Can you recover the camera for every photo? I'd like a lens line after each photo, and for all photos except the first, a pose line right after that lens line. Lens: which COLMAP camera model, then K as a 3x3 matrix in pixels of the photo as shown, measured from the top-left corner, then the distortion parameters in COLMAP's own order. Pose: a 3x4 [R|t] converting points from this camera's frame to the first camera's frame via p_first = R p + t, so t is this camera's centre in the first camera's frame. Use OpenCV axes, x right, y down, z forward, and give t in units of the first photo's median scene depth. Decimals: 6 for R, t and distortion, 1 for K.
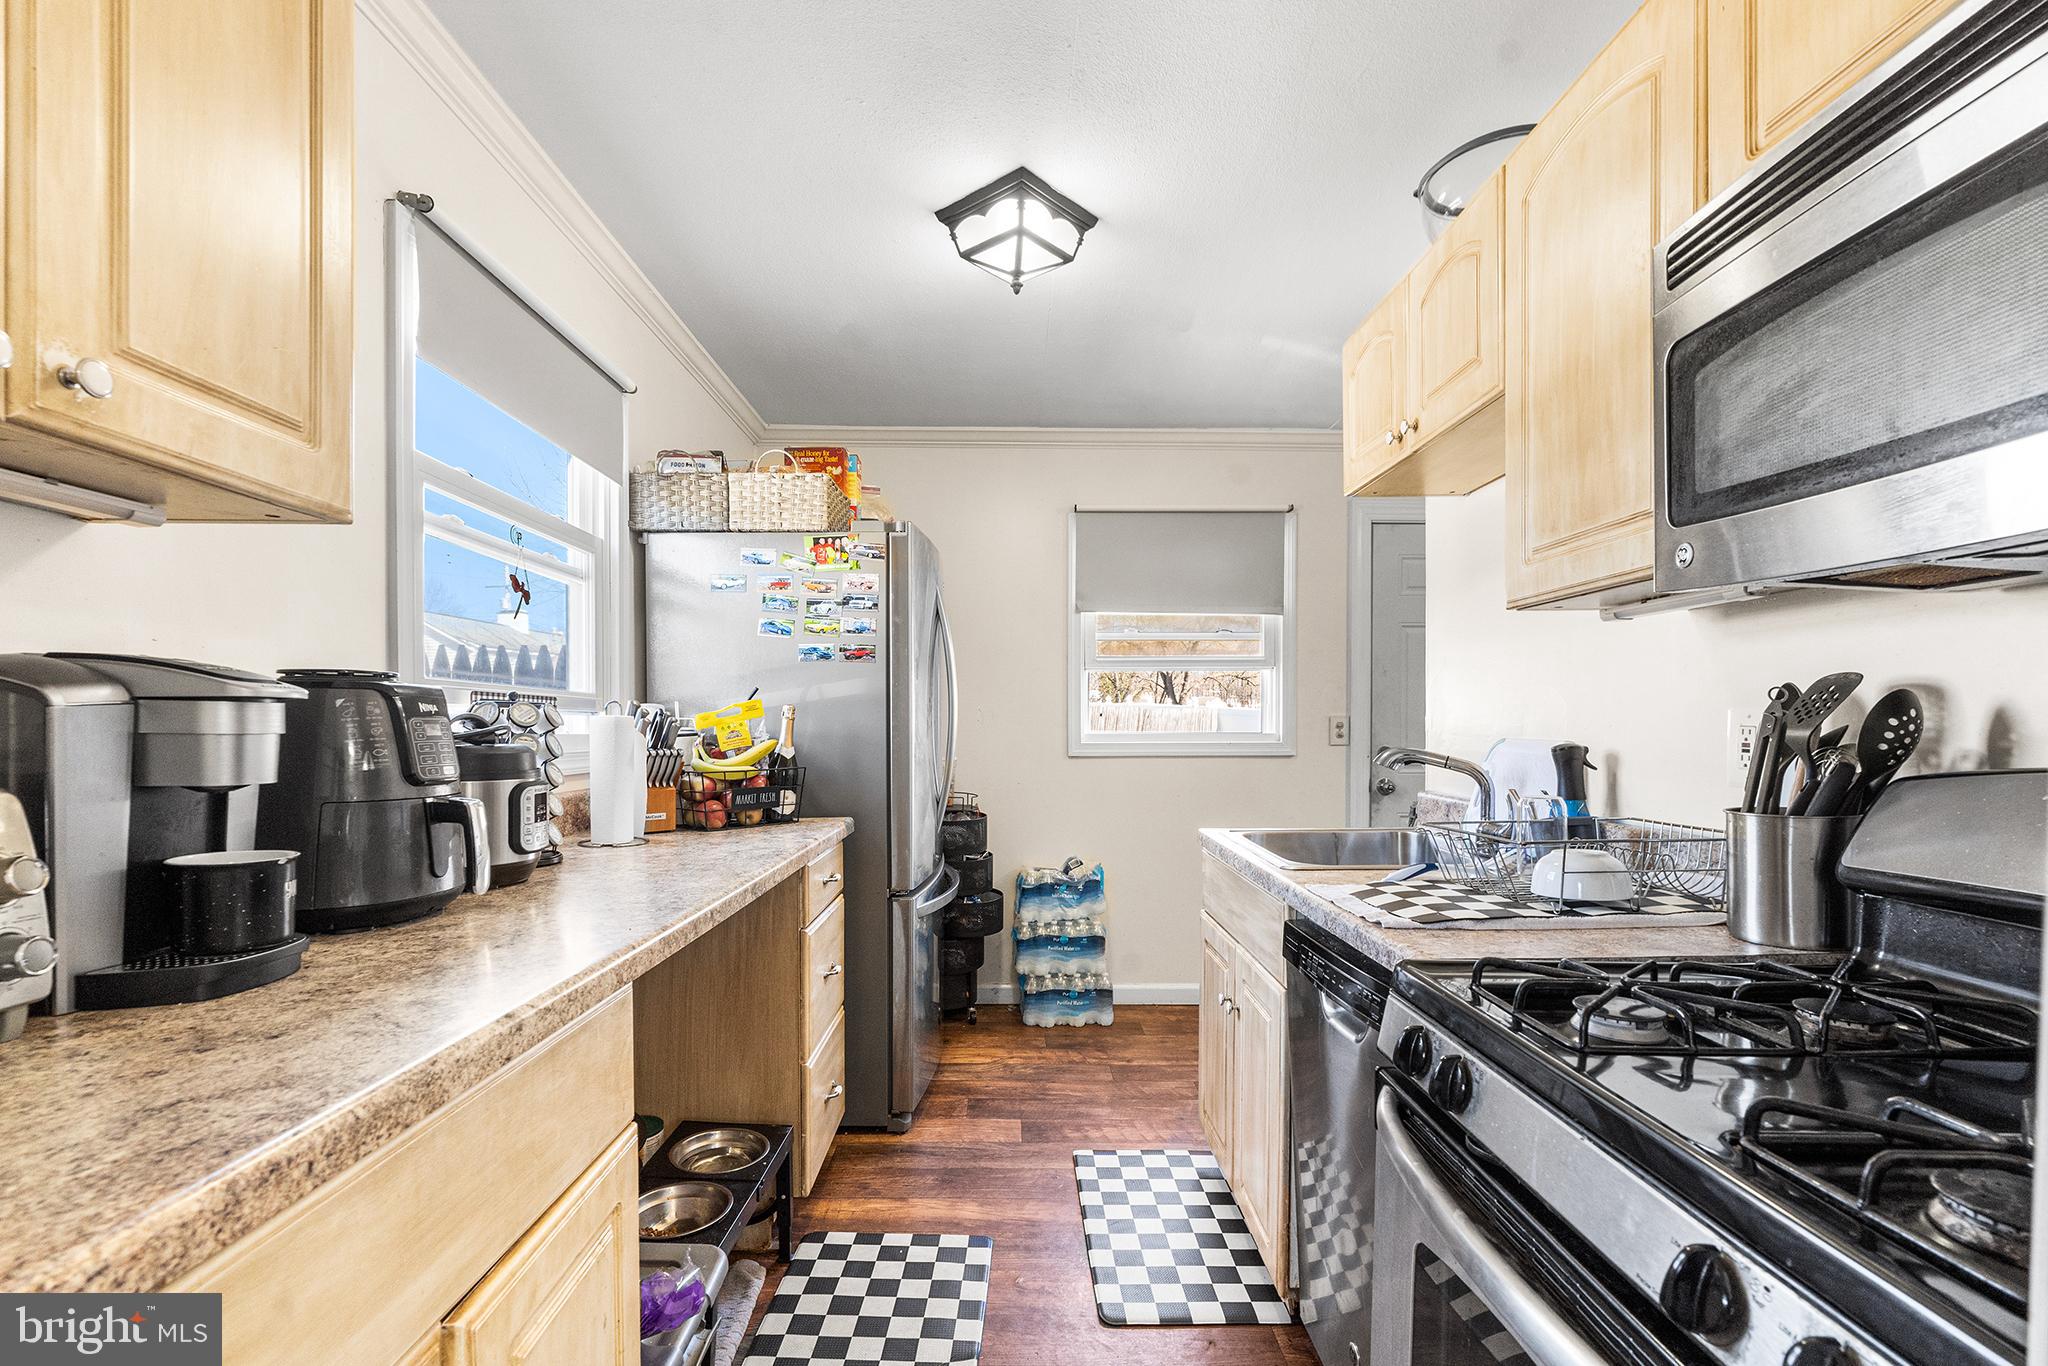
lens RADIAL K [[939.8, 0, 988.8], [0, 939.8, 728.5], [0, 0, 1]] dist [-0.007504, 0.001164]
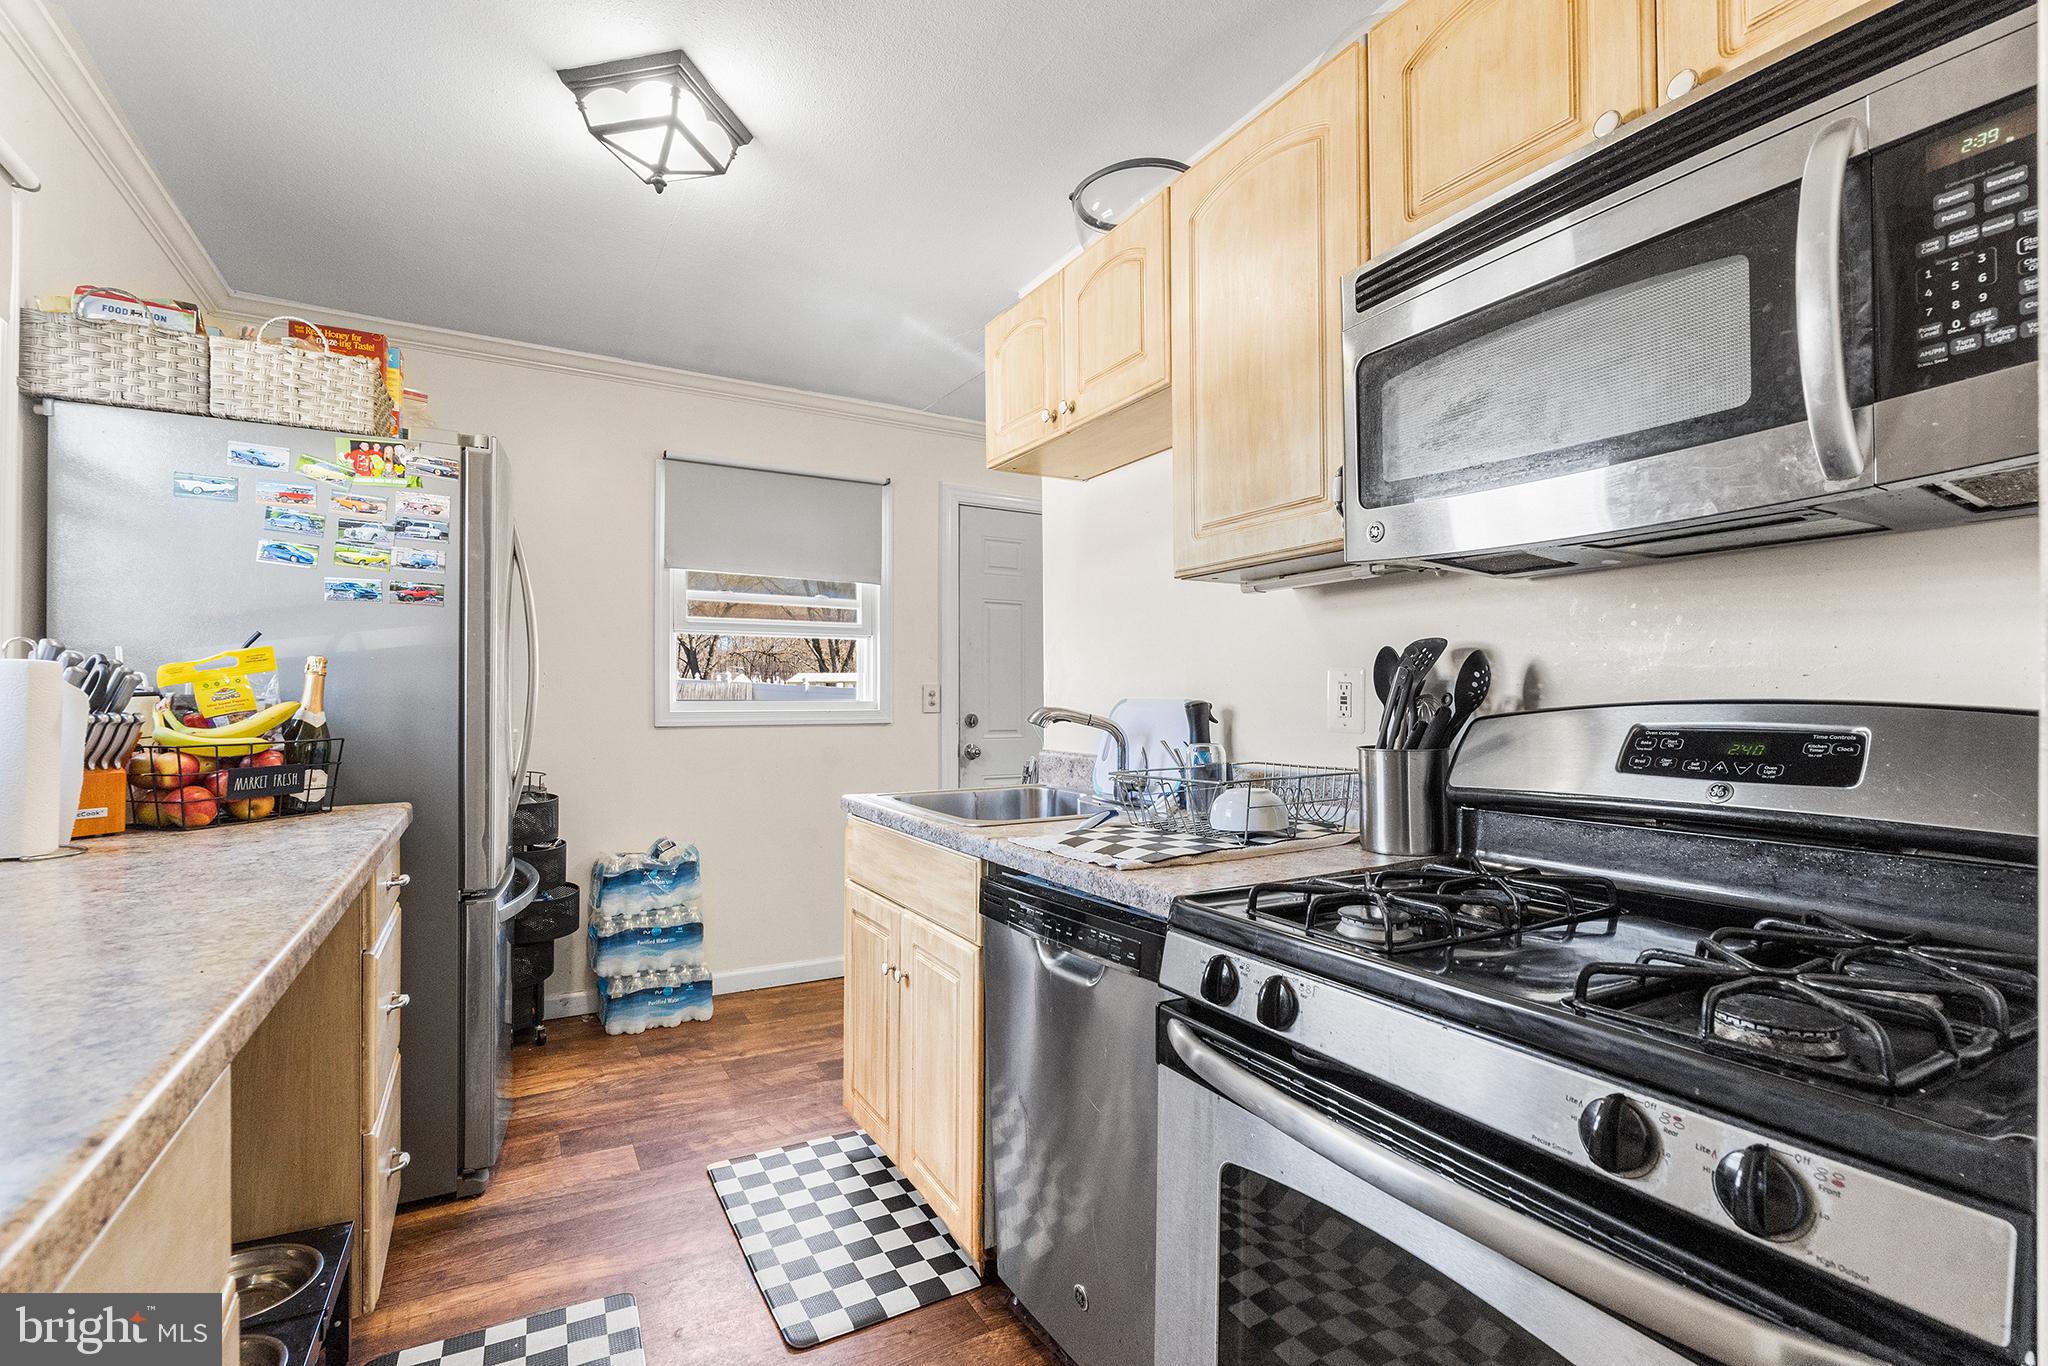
lens RADIAL K [[939.8, 0, 1025.5], [0, 939.8, 681.5], [0, 0, 1]] dist [-0.007504, 0.001164]
pose [[0.866600, 0.011318, 0.498876, -0.115356], [0.000660, 0.999716, -0.023828, 0.016455], [-0.499004, 0.020979, 0.866346, 0.086617]]
